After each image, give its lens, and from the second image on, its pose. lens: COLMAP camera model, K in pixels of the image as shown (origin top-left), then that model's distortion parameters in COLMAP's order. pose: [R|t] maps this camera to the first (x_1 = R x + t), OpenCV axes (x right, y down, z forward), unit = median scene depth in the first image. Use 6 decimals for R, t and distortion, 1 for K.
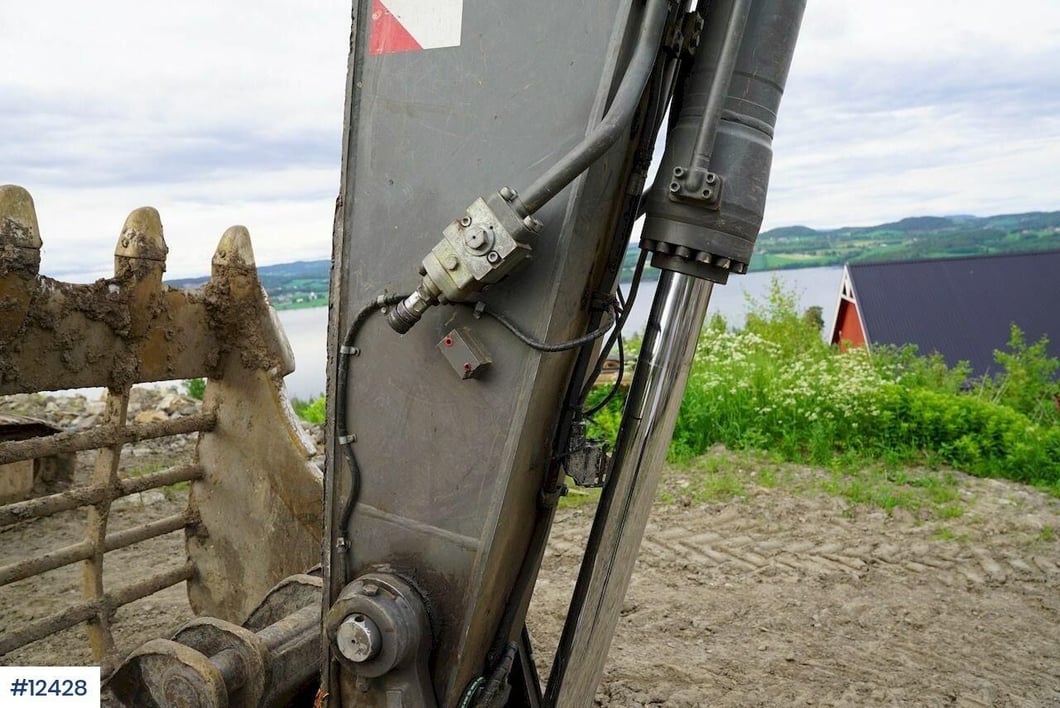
lens RADIAL K [[734.8, 0, 528.9], [0, 734.8, 351.7], [0, 0, 1]] dist [-0.174452, 0.129602]
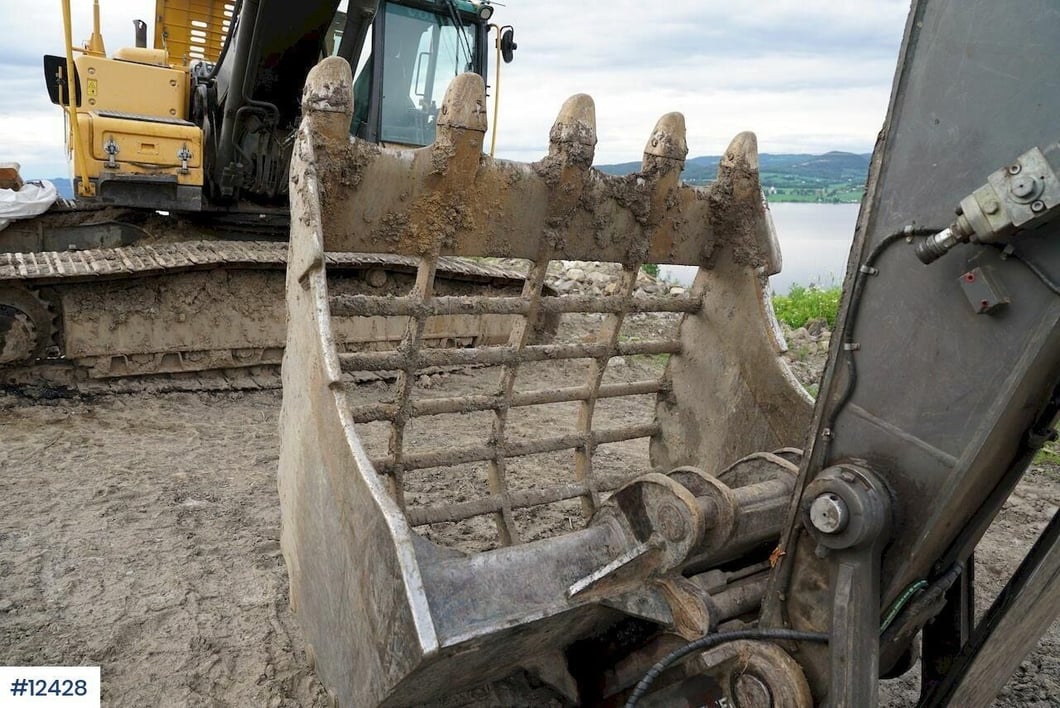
lens RADIAL K [[734.8, 0, 528.9], [0, 734.8, 351.7], [0, 0, 1]] dist [-0.174452, 0.129602]
pose [[0.817205, 0.197860, -0.541319, -0.048375], [-0.117120, 0.976639, 0.180166, -0.012780], [0.564321, -0.083833, 0.821288, -0.187201]]
